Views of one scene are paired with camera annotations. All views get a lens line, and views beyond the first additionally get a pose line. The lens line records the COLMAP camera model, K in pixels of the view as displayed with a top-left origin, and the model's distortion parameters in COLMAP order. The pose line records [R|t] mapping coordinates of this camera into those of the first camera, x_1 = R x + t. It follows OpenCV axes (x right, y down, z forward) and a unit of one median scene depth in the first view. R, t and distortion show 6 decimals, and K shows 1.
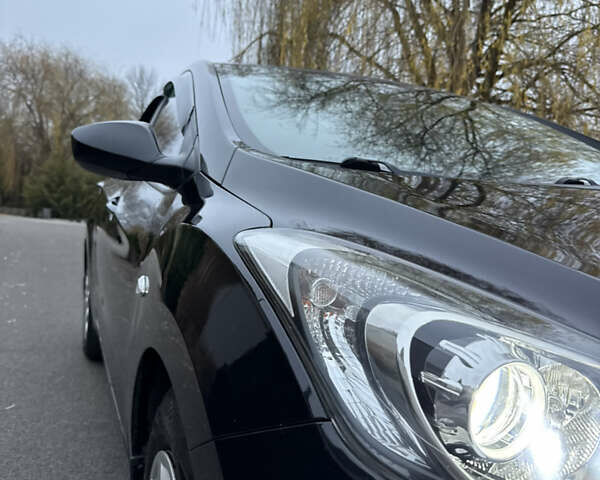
lens RADIAL K [[610.2, 0, 318.5], [0, 610.2, 247.9], [0, 0, 1]] dist [-0.004022, -0.002801]
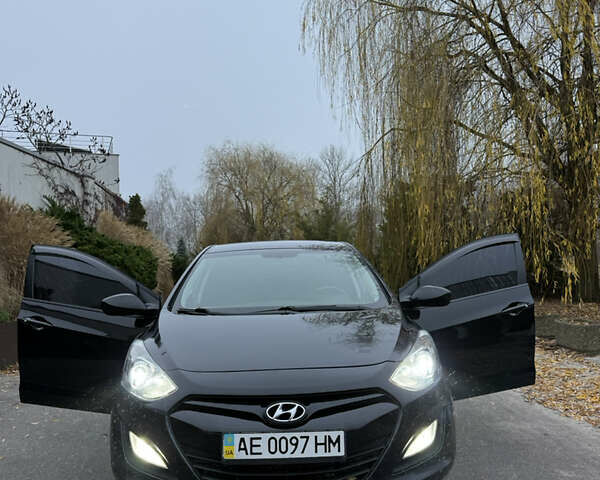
lens RADIAL K [[609.0, 0, 300.0], [0, 609.0, 240.0], [0, 0, 1]] dist [0.183389, -0.433626]
pose [[0.928283, -0.092085, -0.360293, 0.085227], [0.055518, 0.992315, -0.110581, -0.005872], [0.367707, 0.082647, 0.926262, -0.090710]]
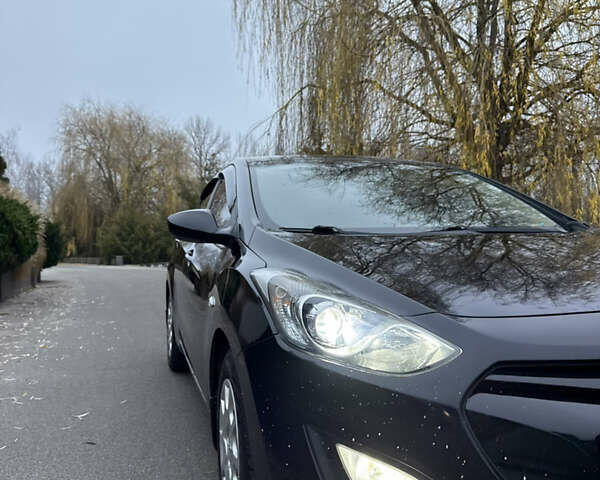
lens RADIAL K [[609.0, 0, 300.0], [0, 609.0, 240.0], [0, 0, 1]] dist [0.183389, -0.433626]
pose [[0.989720, -0.067666, -0.125998, 0.012493], [0.059436, 0.995915, -0.067978, 0.000988], [0.130083, 0.059790, 0.989699, -0.045659]]
